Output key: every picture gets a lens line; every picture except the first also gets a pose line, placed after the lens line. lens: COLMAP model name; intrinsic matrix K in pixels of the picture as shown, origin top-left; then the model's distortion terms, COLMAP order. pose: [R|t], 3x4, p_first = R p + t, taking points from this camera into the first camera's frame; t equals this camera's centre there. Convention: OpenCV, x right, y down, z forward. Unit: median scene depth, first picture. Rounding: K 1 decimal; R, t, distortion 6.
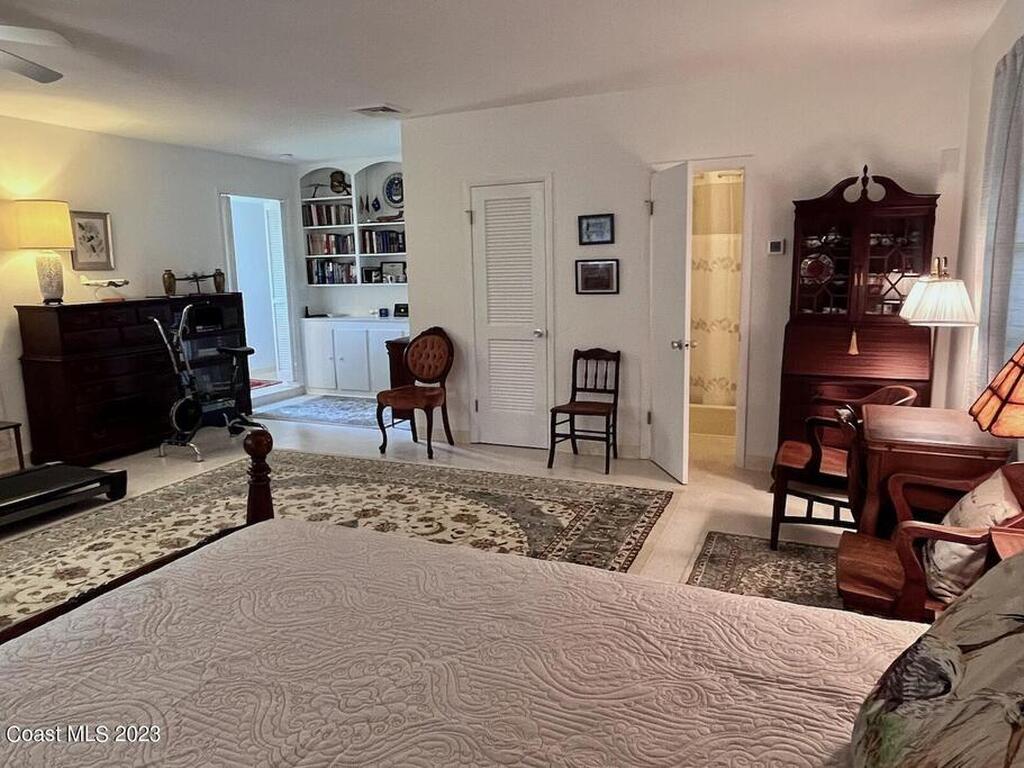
lens RADIAL K [[705.2, 0, 509.4], [0, 705.2, 384.5], [0, 0, 1]] dist [-0.008596, 0.002853]
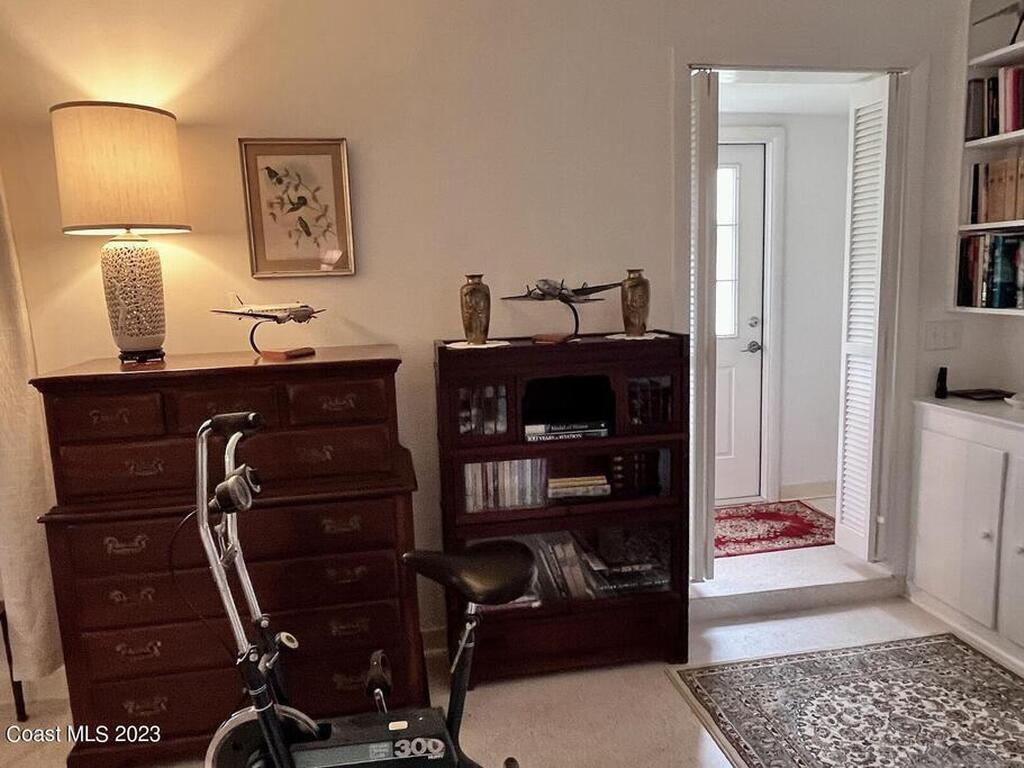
lens RADIAL K [[705.2, 0, 508.4], [0, 705.2, 377.6], [0, 0, 1]] dist [-0.008596, 0.002853]
pose [[0.558615, 0.122451, -0.820338, -0.141901], [-0.116750, 0.990803, 0.068395, -0.127186], [0.821169, 0.057568, 0.567774, 0.750368]]
